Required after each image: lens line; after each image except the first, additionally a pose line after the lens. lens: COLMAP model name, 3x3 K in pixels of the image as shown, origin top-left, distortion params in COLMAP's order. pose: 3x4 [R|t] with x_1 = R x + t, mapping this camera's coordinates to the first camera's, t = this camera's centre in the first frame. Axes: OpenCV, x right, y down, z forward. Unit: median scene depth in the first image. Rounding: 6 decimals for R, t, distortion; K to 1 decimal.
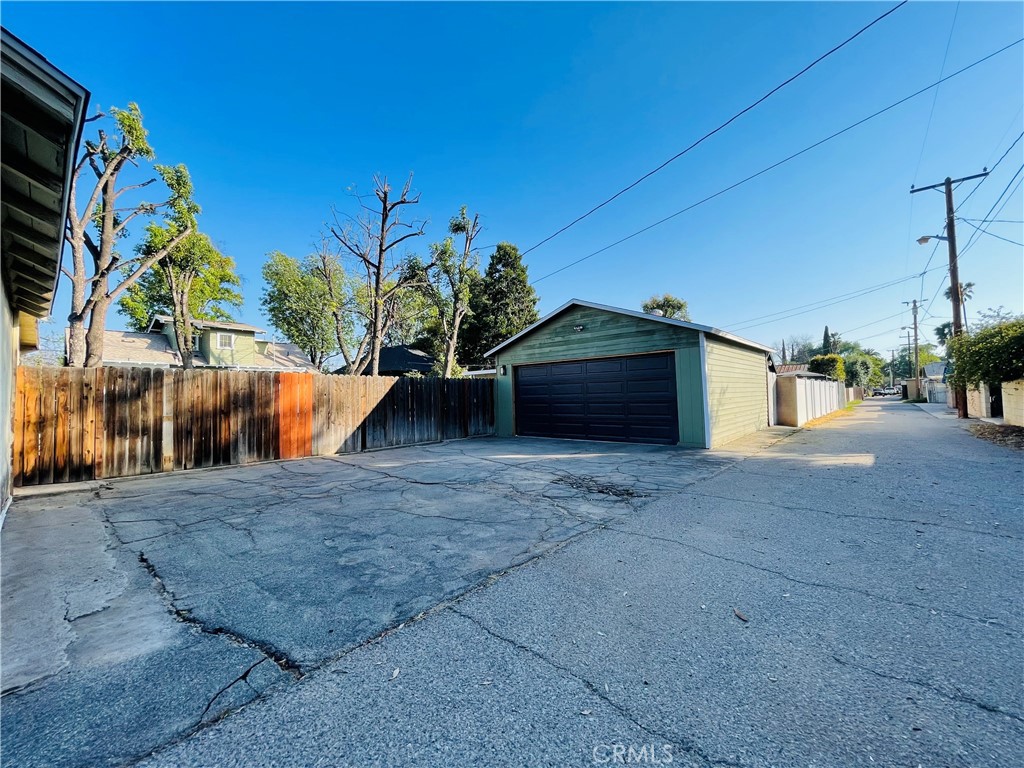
lens RADIAL K [[415.1, 0, 513.6], [0, 415.1, 381.5], [0, 0, 1]] dist [-0.006157, 0.001213]
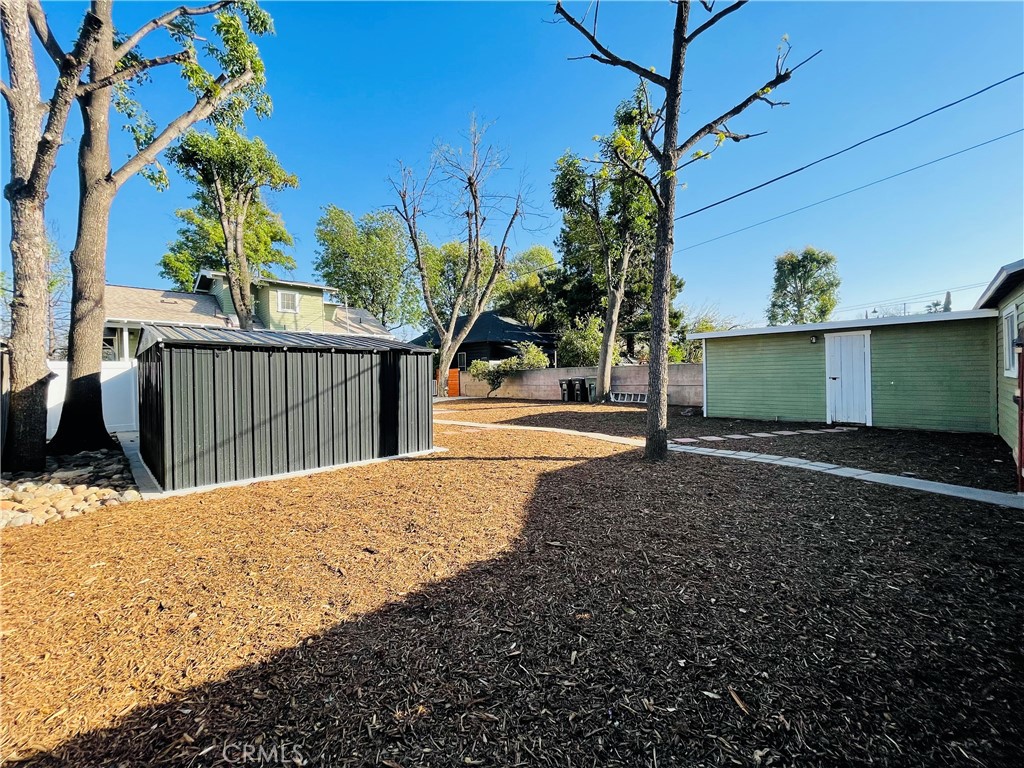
lens RADIAL K [[415.1, 0, 510.7], [0, 415.1, 382.6], [0, 0, 1]] dist [-0.006157, 0.001213]
pose [[0.996879, 0.003325, -0.078870, -0.232950], [0.001036, 0.998475, 0.055190, 0.010078], [0.078933, -0.055099, 0.995356, 0.270531]]
